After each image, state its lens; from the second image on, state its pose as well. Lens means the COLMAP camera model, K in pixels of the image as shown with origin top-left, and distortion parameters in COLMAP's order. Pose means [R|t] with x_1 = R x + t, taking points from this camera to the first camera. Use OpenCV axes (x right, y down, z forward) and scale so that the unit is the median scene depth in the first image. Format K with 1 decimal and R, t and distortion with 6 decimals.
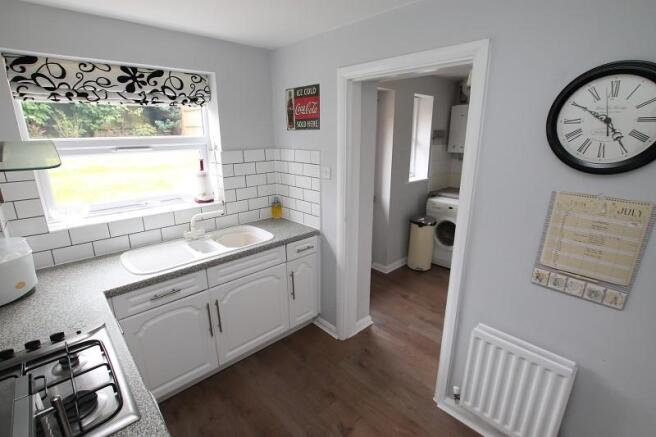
lens RADIAL K [[303.4, 0, 322.4], [0, 303.4, 217.6], [0, 0, 1]] dist [-0.009566, 0.000247]
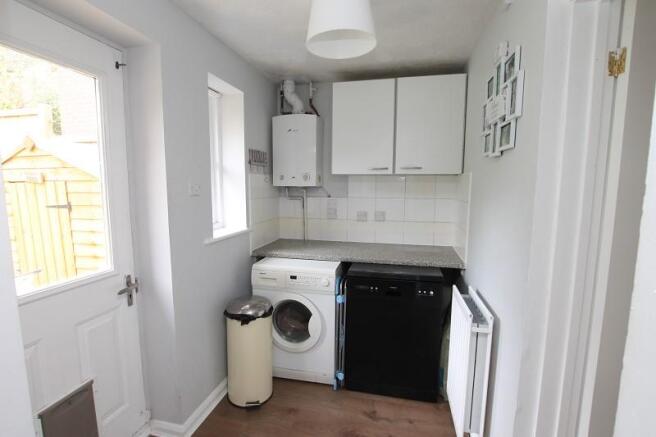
lens RADIAL K [[303.4, 0, 324.4], [0, 303.4, 217.1], [0, 0, 1]] dist [-0.009566, 0.000247]
pose [[0.832631, -0.053330, 0.551255, 0.154745], [0.147388, 0.980796, -0.127734, -0.057839], [-0.533857, 0.187604, 0.824501, 0.450533]]
